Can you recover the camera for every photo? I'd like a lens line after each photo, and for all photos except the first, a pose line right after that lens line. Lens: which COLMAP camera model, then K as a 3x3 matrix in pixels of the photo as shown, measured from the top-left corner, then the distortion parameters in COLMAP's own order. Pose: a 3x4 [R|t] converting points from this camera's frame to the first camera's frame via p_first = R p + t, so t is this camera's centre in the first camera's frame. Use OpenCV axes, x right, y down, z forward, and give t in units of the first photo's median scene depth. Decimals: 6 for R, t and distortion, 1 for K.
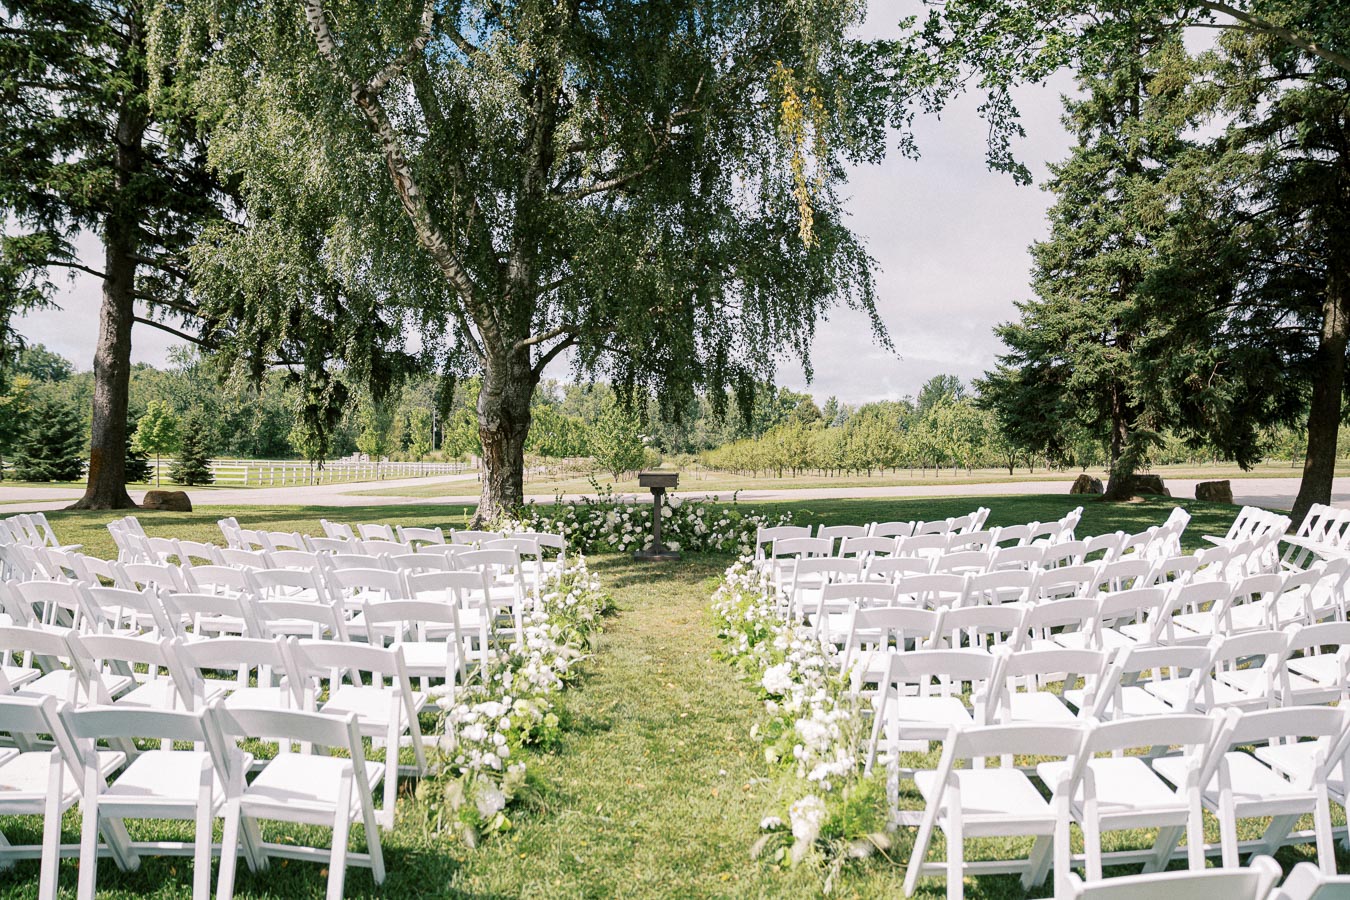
lens RADIAL K [[989.3, 0, 675.0], [0, 989.3, 450.0], [0, 0, 1]] dist [-0.092871, 0.004090]
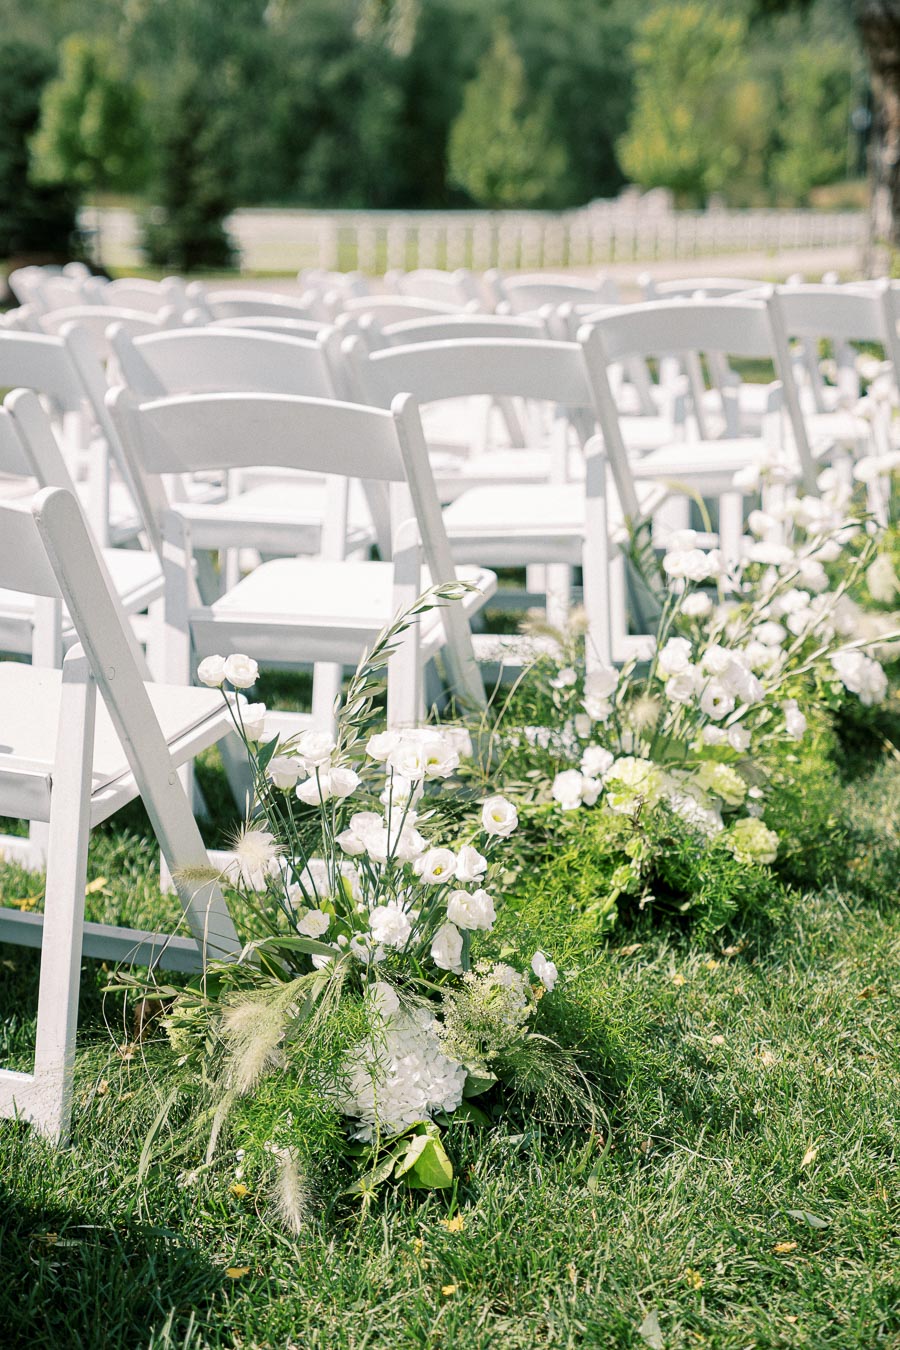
lens RADIAL K [[2845.5, 0, 450.0], [0, 2845.5, 675.0], [0, 0, 1]] dist [0.438995, 0.050419]
pose [[0.930486, 0.057764, -0.361744, 0.029734], [0.004241, 0.985725, 0.168309, 0.029375], [0.366303, -0.158144, 0.916959, 0.072714]]
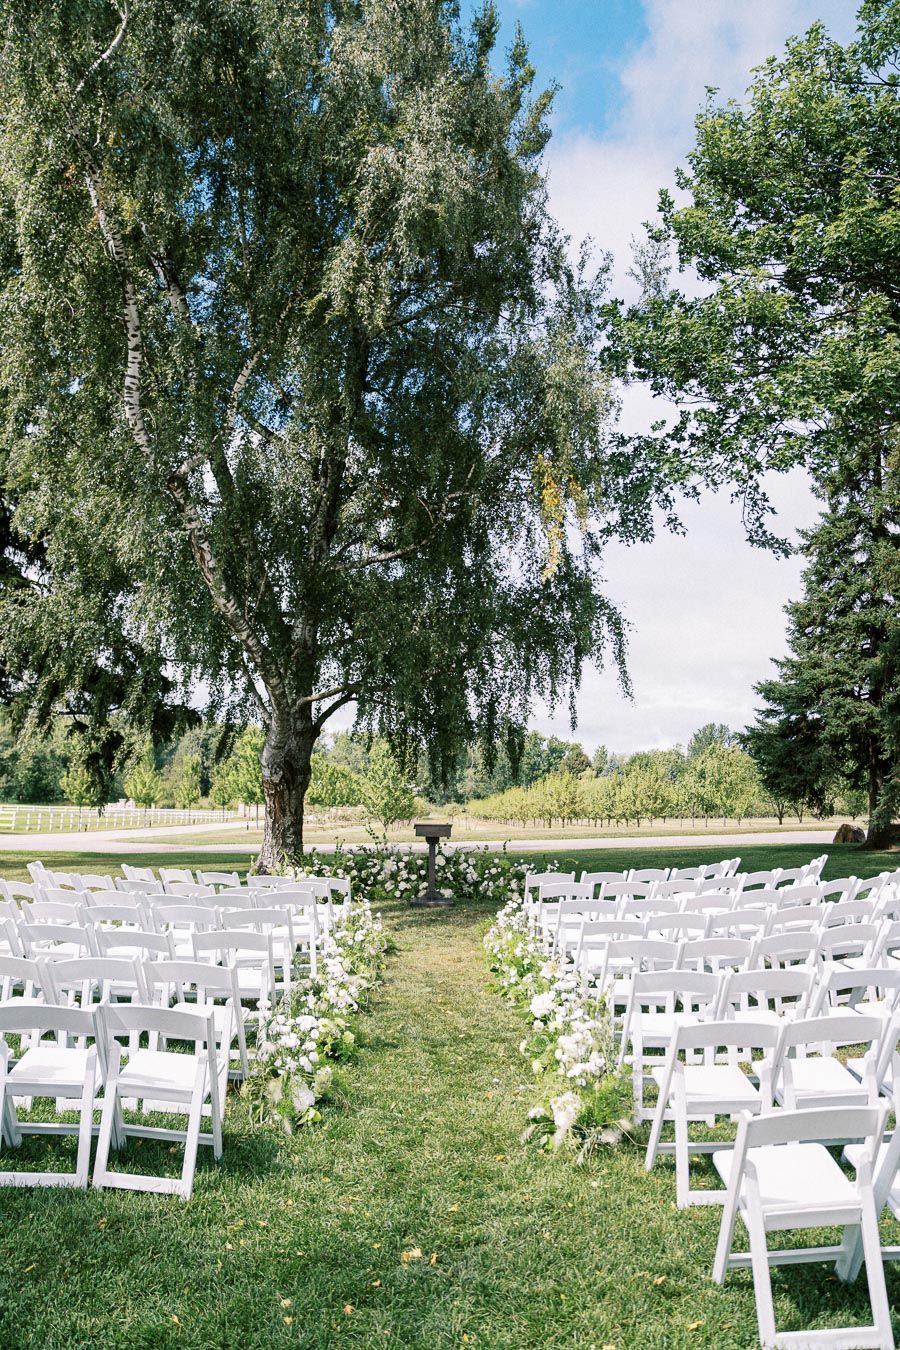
lens RADIAL K [[989.3, 0, 450.0], [0, 989.3, 675.0], [0, 0, 1]] dist [-0.092871, 0.004090]
pose [[0.999974, 0.004525, 0.005567, -0.004687], [-0.003794, 0.992155, -0.124957, -0.002234], [-0.006088, 0.124933, 0.992146, -0.067046]]
